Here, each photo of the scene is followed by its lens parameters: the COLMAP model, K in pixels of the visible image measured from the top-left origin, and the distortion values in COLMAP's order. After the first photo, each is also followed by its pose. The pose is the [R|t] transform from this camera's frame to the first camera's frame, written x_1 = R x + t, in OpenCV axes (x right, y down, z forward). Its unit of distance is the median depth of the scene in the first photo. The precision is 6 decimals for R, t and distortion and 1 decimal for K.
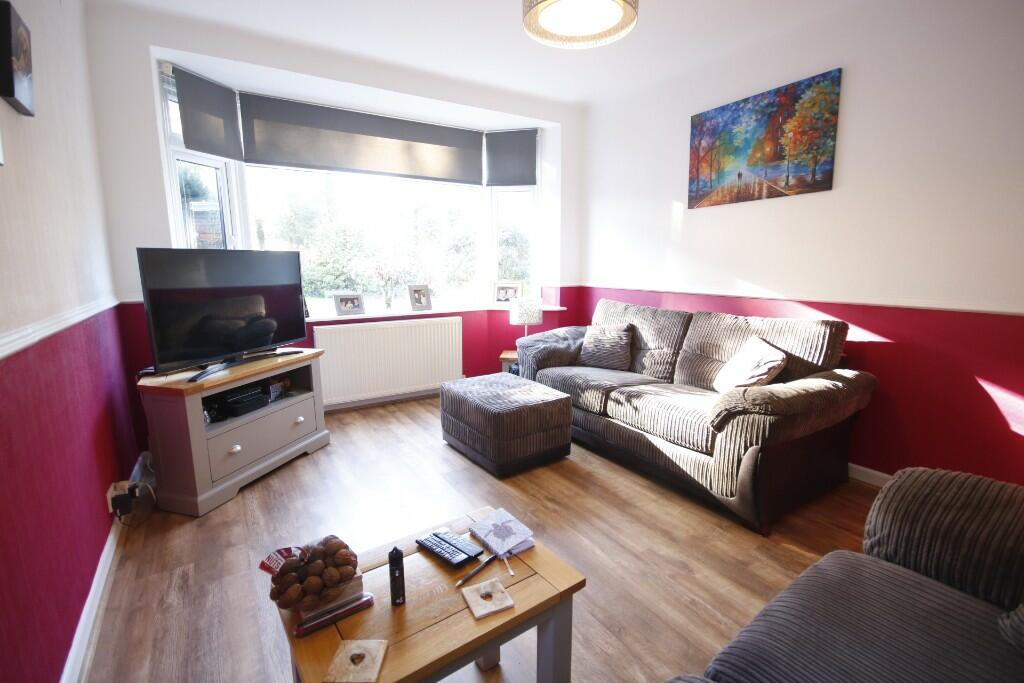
lens RADIAL K [[478.4, 0, 513.0], [0, 478.4, 341.6], [0, 0, 1]] dist [-0.002126, -0.002372]
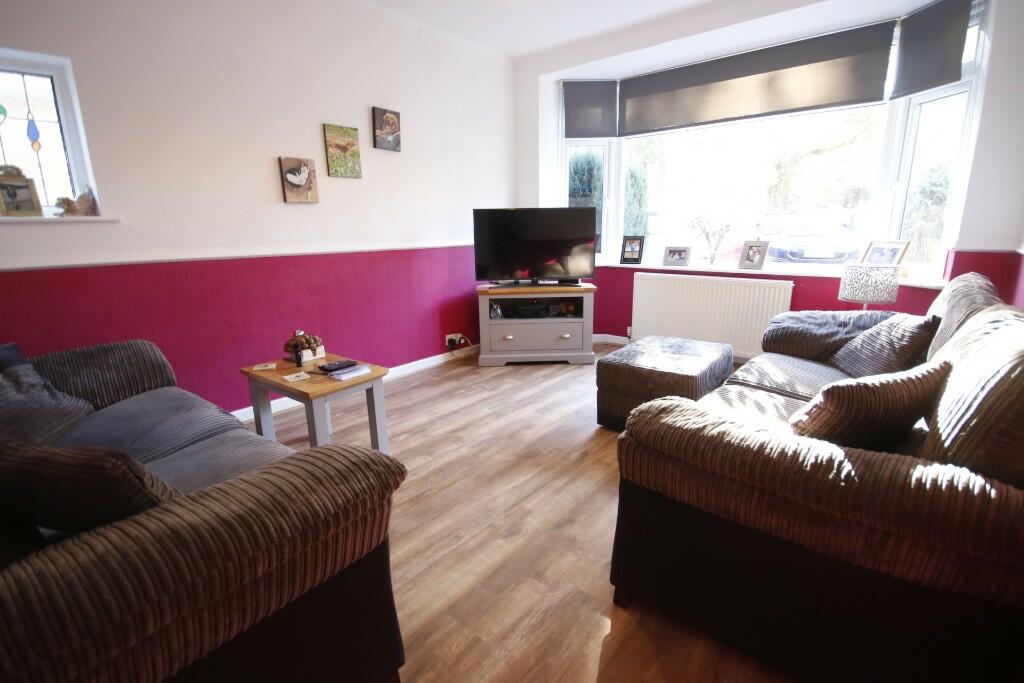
lens RADIAL K [[478.4, 0, 514.3], [0, 478.4, 340.9], [0, 0, 1]] dist [-0.002126, -0.002372]
pose [[0.290180, 0.221537, -0.930976, 0.672570], [-0.145413, 0.971746, 0.185914, -0.045469], [0.945860, 0.081427, 0.314195, 0.388548]]
